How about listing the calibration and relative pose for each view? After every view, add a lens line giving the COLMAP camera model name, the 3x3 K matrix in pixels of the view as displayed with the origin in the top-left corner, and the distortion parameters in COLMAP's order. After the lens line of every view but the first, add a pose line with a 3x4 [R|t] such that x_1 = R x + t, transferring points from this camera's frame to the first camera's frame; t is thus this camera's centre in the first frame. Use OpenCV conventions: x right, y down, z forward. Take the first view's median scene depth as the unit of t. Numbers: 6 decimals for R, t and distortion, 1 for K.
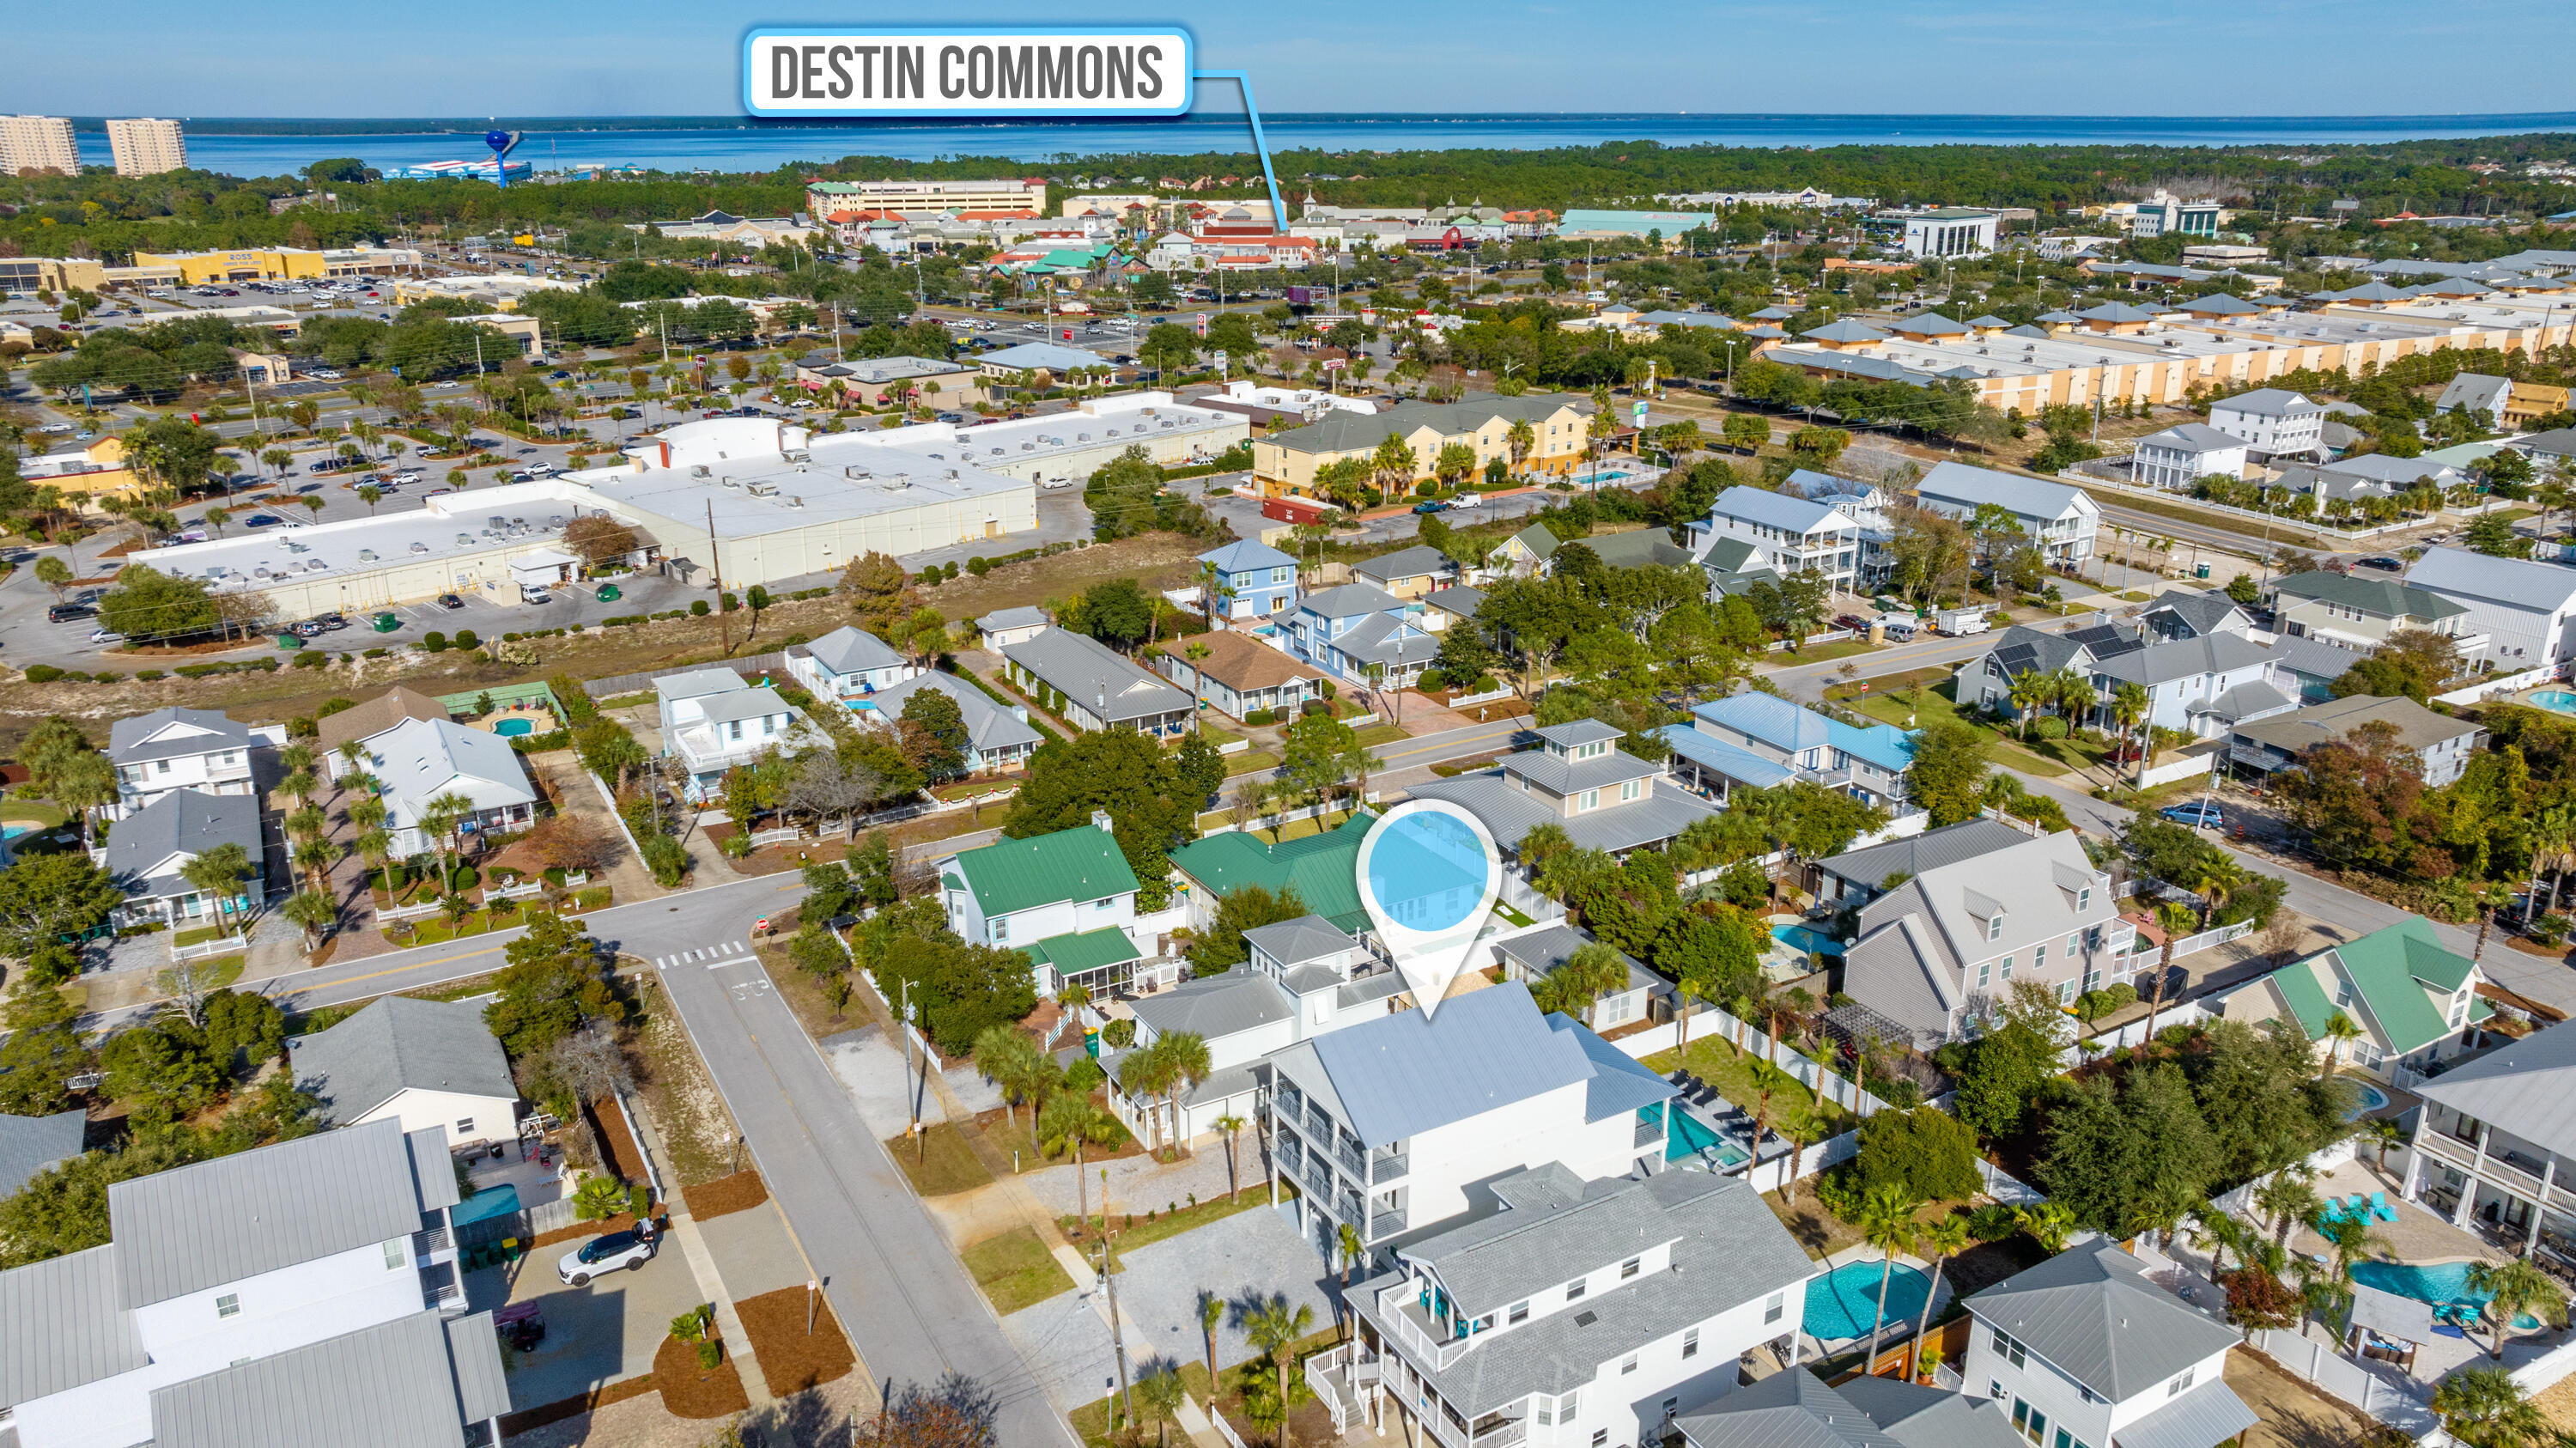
lens RADIAL K [[1829.2, 0, 1288.0], [0, 1829.2, 724.0], [0, 0, 1]] dist [-0.032873, 0.028545]
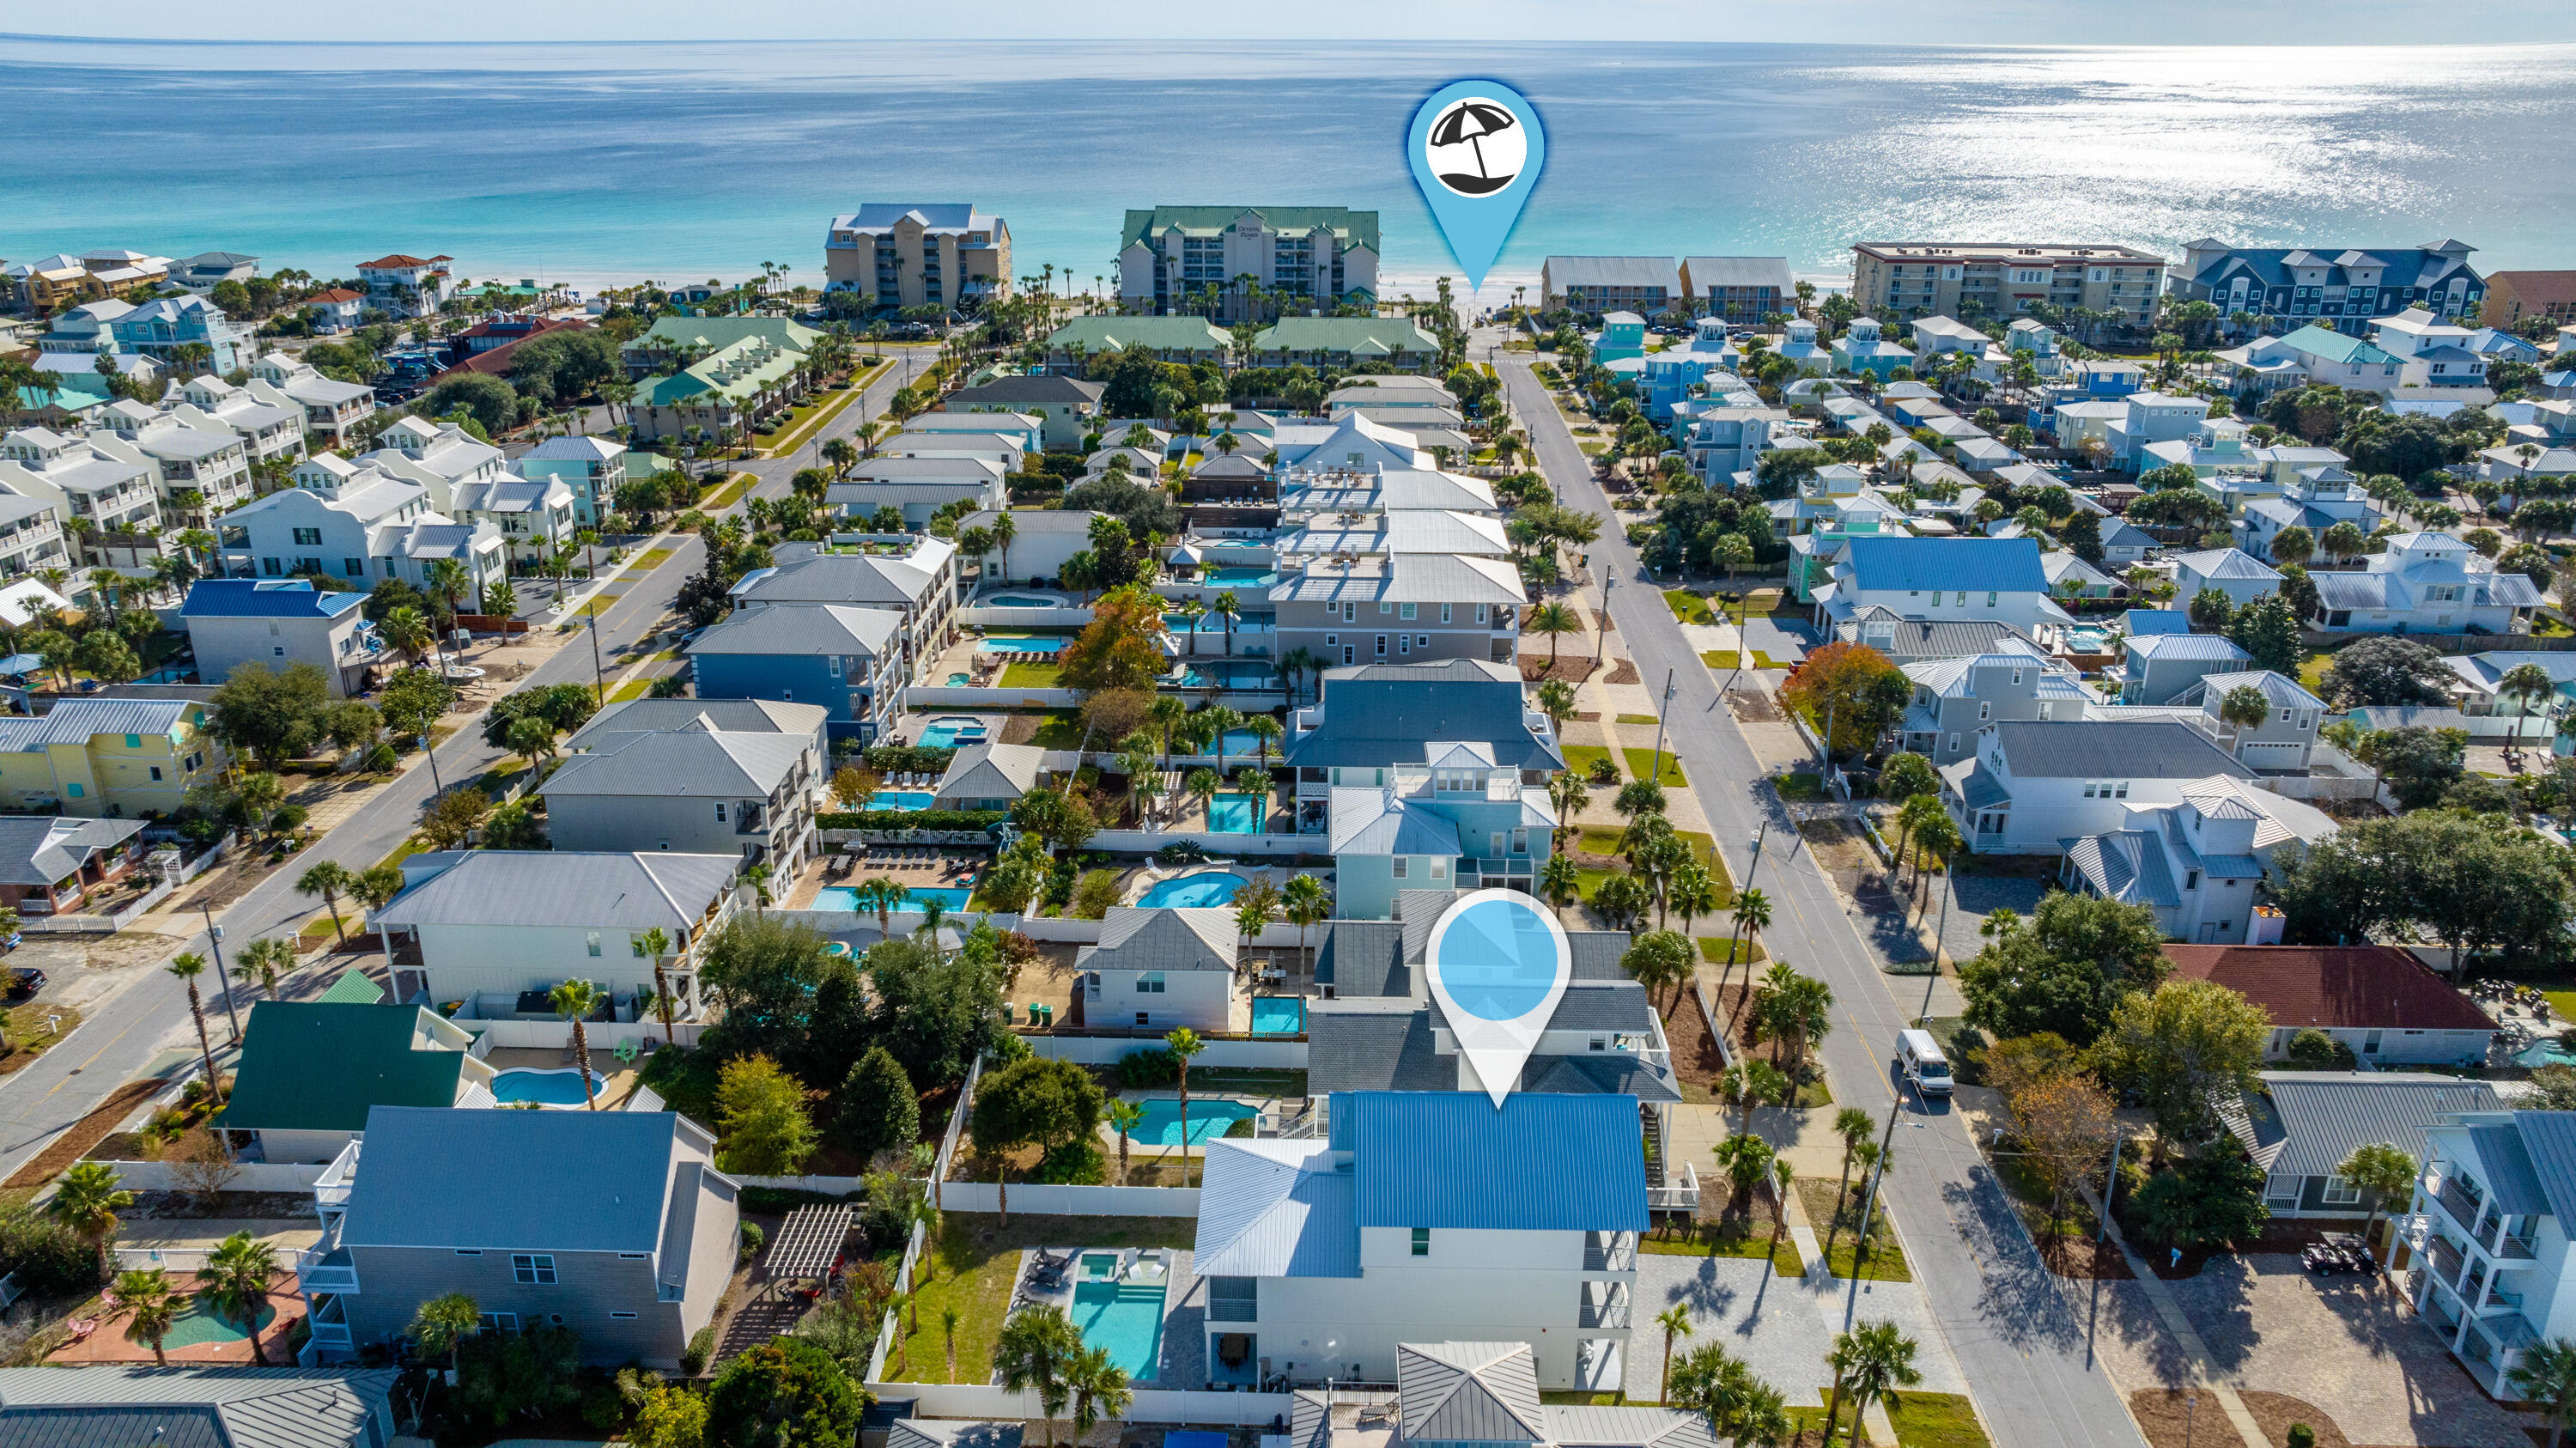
lens RADIAL K [[1824.2, 0, 1288.0], [0, 1824.2, 724.0], [0, 0, 1]] dist [-0.003059, 0.003323]
pose [[-0.858269, -0.183938, 0.479105, -0.082838], [0.163536, 0.786871, 0.595055, -0.189072], [-0.486447, 0.589068, -0.645266, 0.536313]]
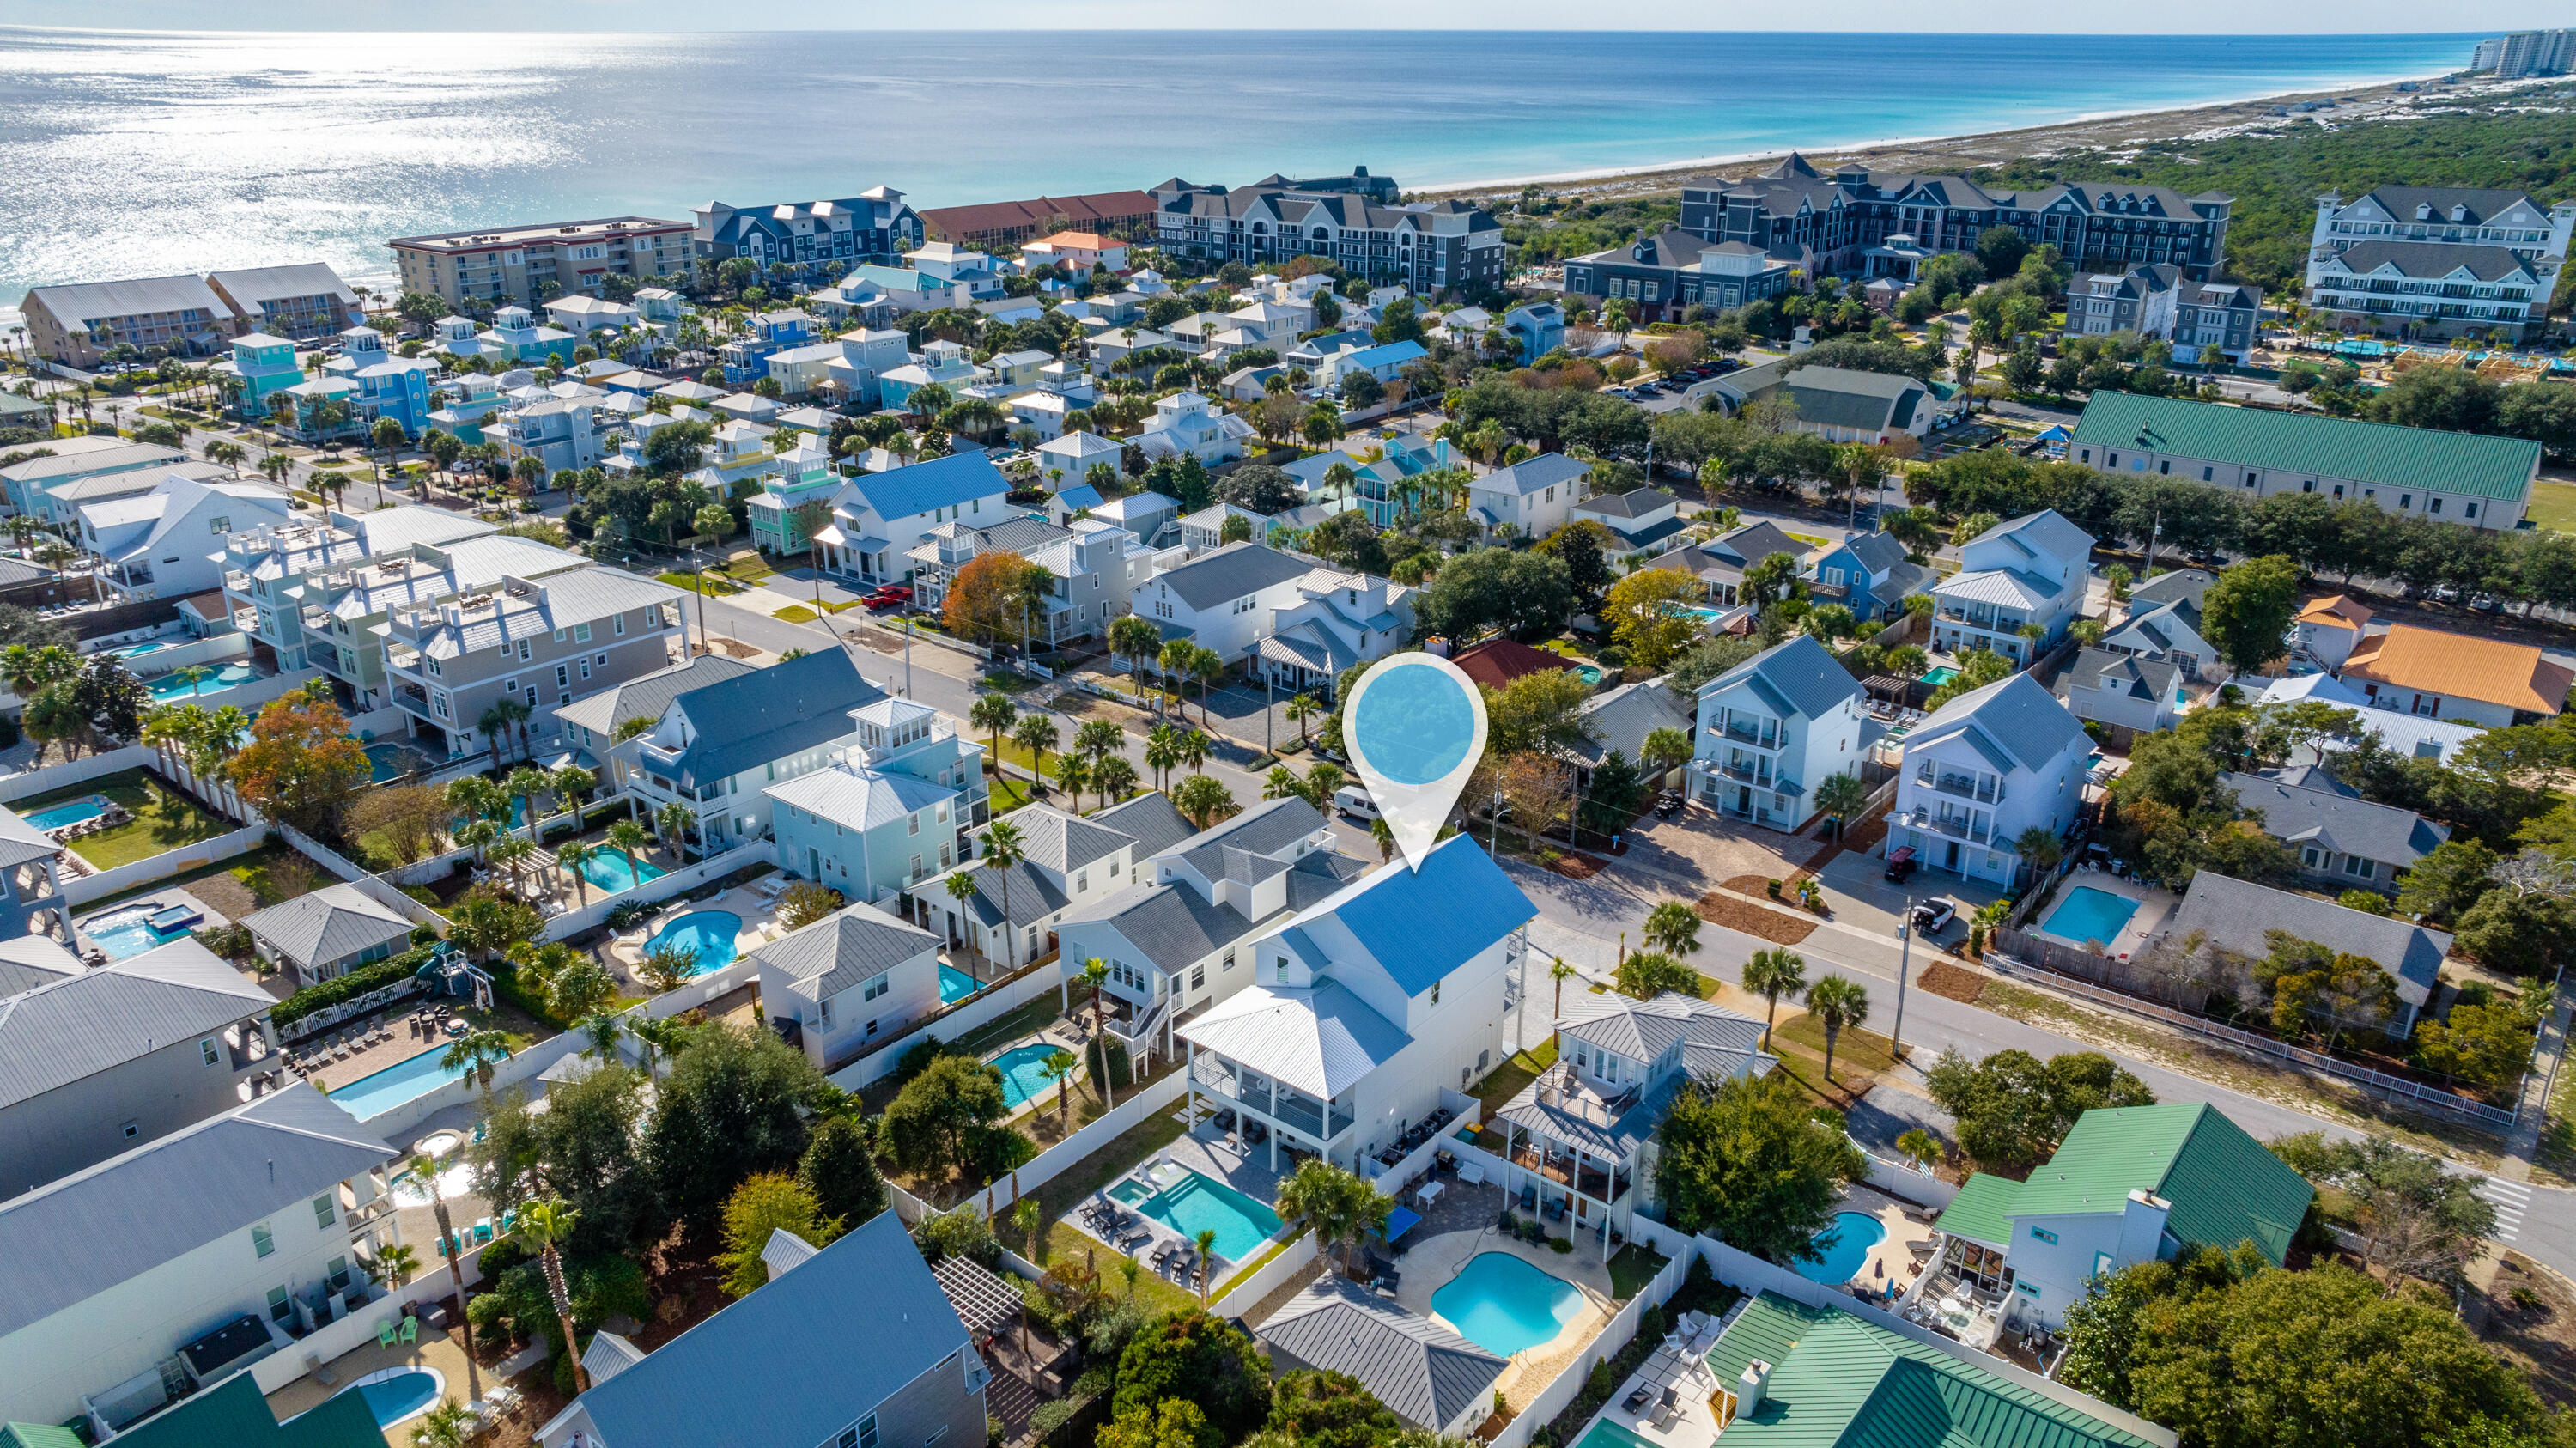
lens RADIAL K [[1829.2, 0, 1288.0], [0, 1829.2, 724.0], [0, 0, 1]] dist [-0.032873, 0.028545]
pose [[-0.936369, 0.132695, -0.324970, 0.172690], [-0.107731, 0.772473, 0.625843, -0.209686], [0.334077, 0.621029, -0.709024, 0.600596]]
